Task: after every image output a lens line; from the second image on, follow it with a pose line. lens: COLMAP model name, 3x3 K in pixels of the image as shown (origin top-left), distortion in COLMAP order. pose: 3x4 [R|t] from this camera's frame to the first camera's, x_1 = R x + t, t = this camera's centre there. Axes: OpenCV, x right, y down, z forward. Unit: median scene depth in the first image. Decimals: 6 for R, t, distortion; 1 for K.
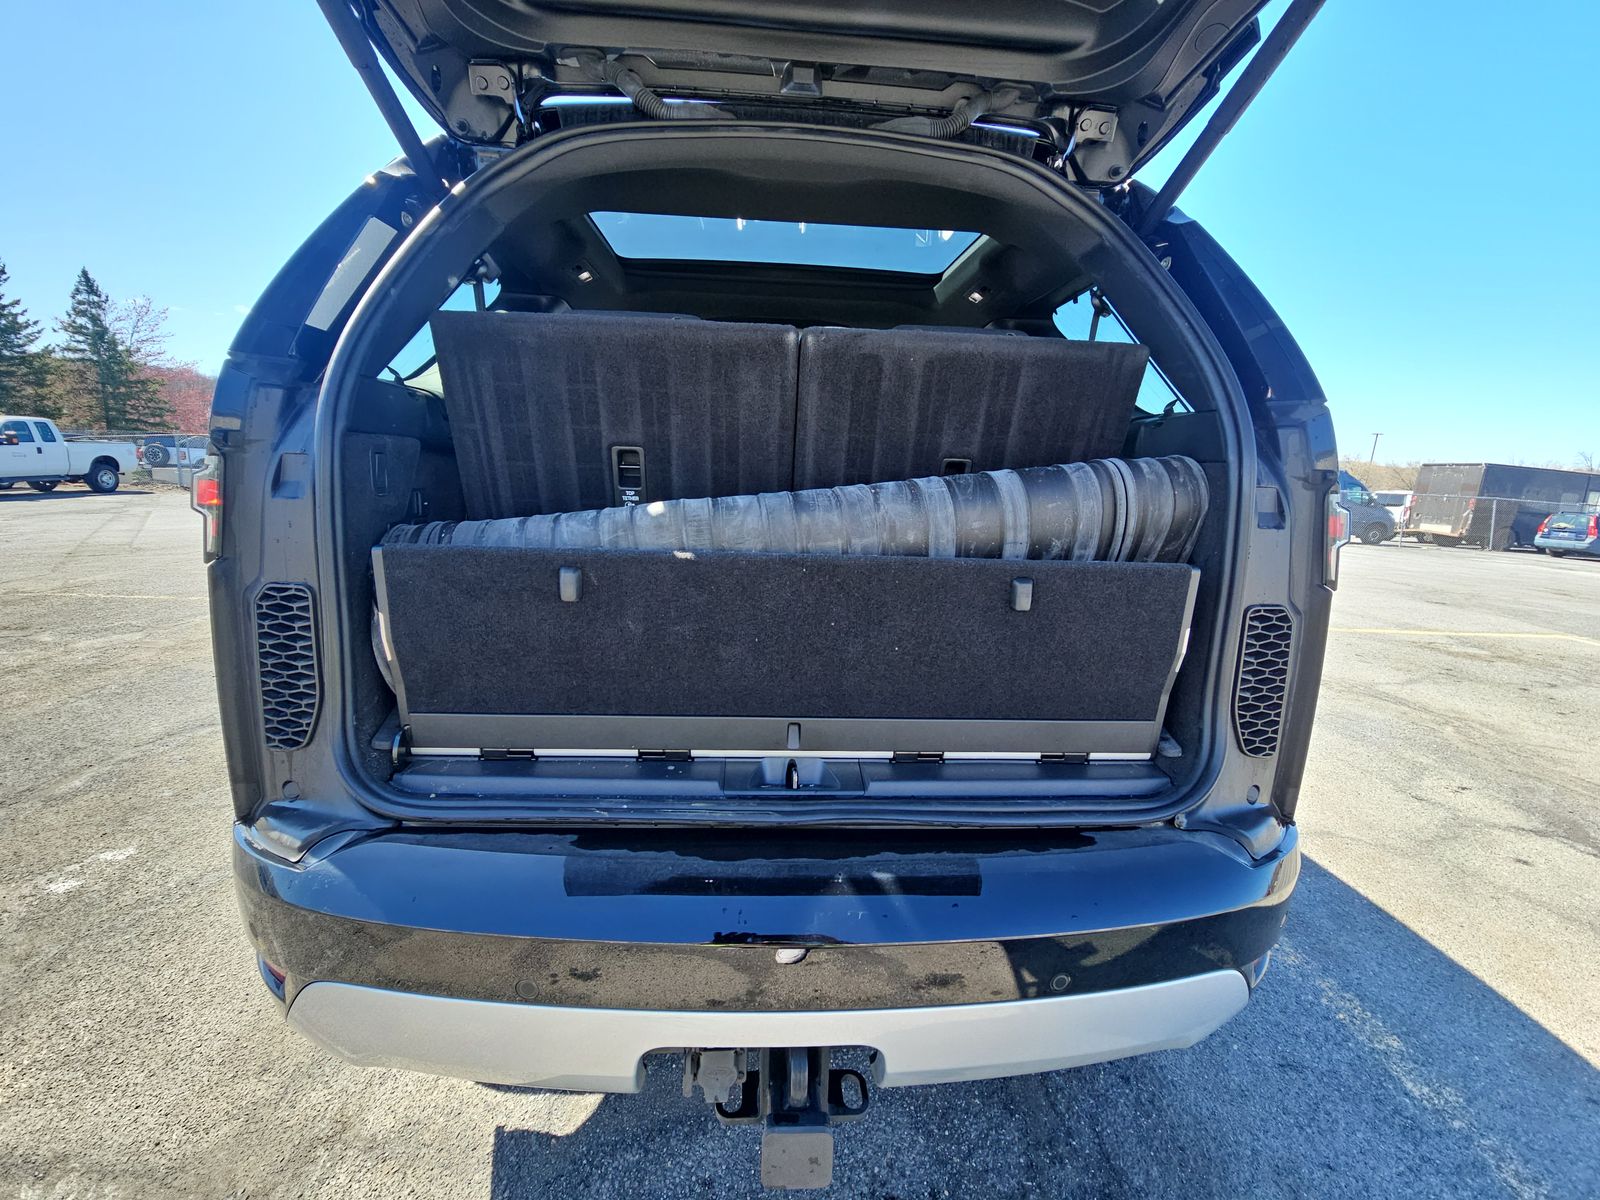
lens RADIAL K [[640.6, 0, 791.1], [0, 640.6, 603.0], [0, 0, 1]] dist [-0.004349, -0.000627]
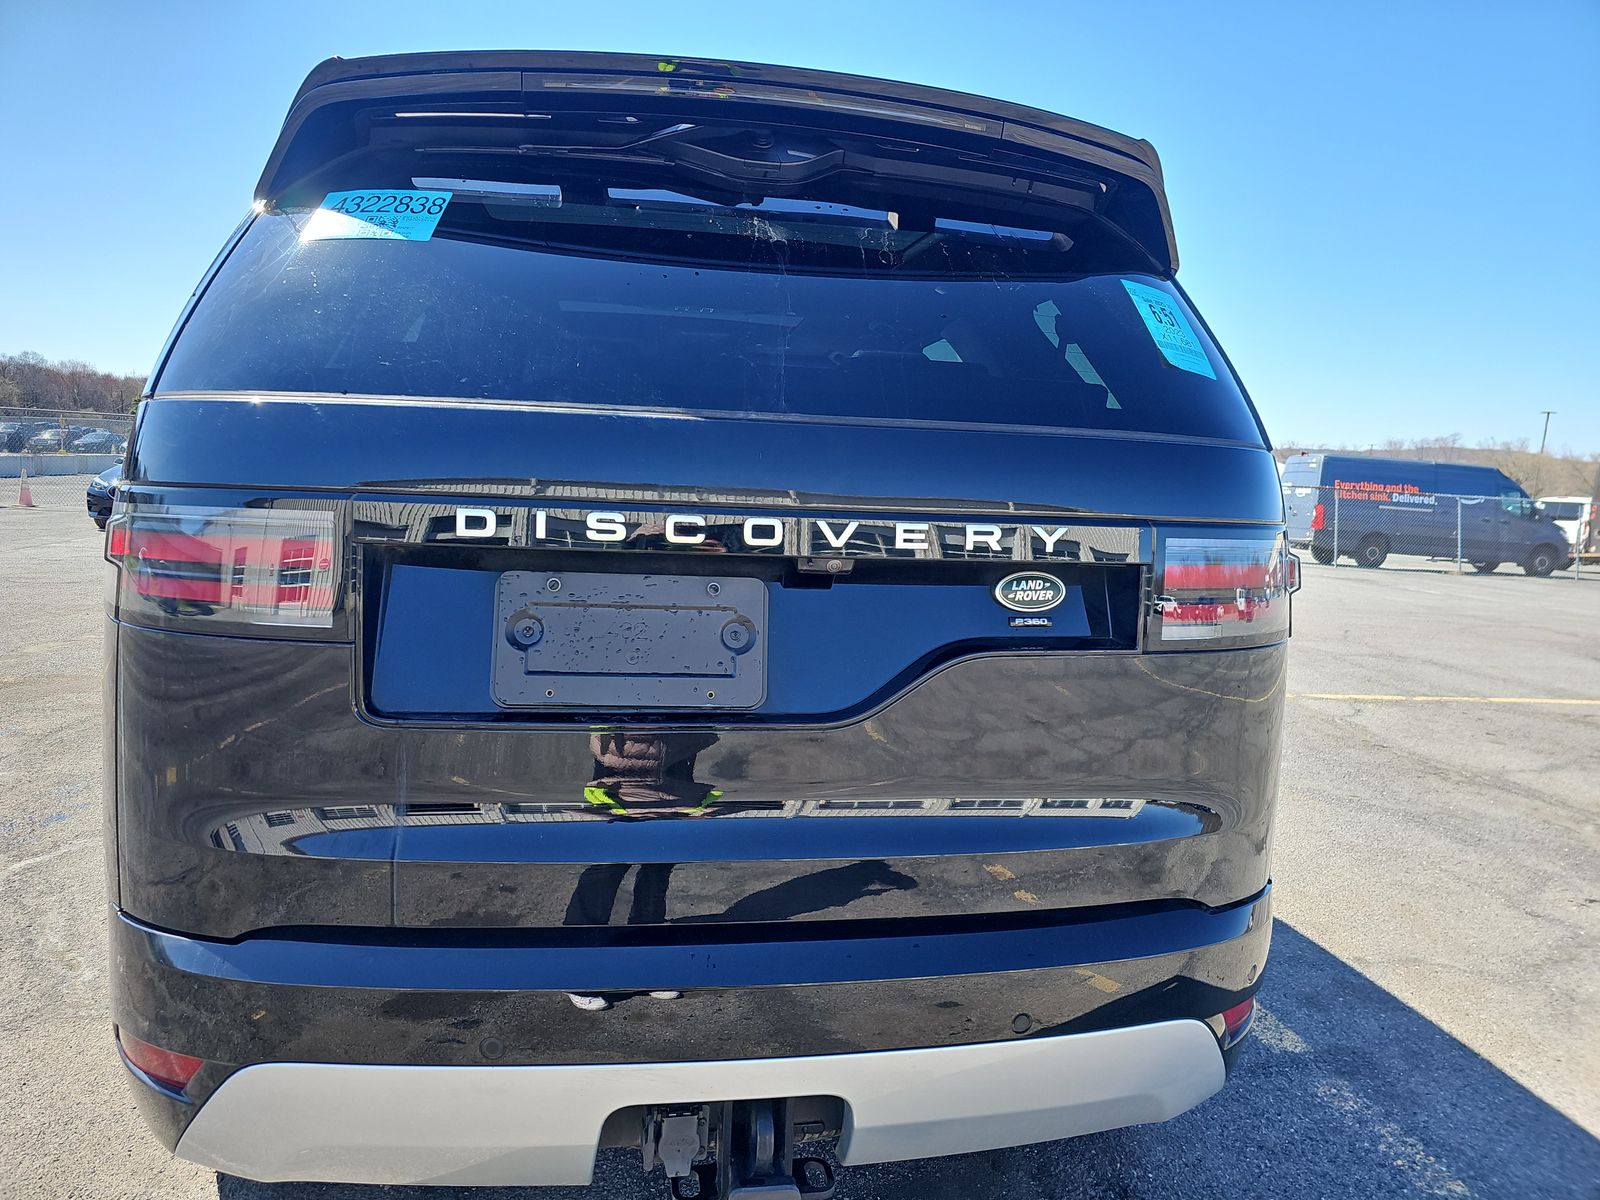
lens RADIAL K [[1064.6, 0, 798.7], [0, 1064.6, 600.4], [0, 0, 1]] dist [0.011664, -0.002924]
pose [[0.992594, -0.007471, 0.121246, -0.046743], [0.016180, 0.997345, -0.070999, 0.013970], [-0.120393, 0.072435, 0.990080, -0.250982]]
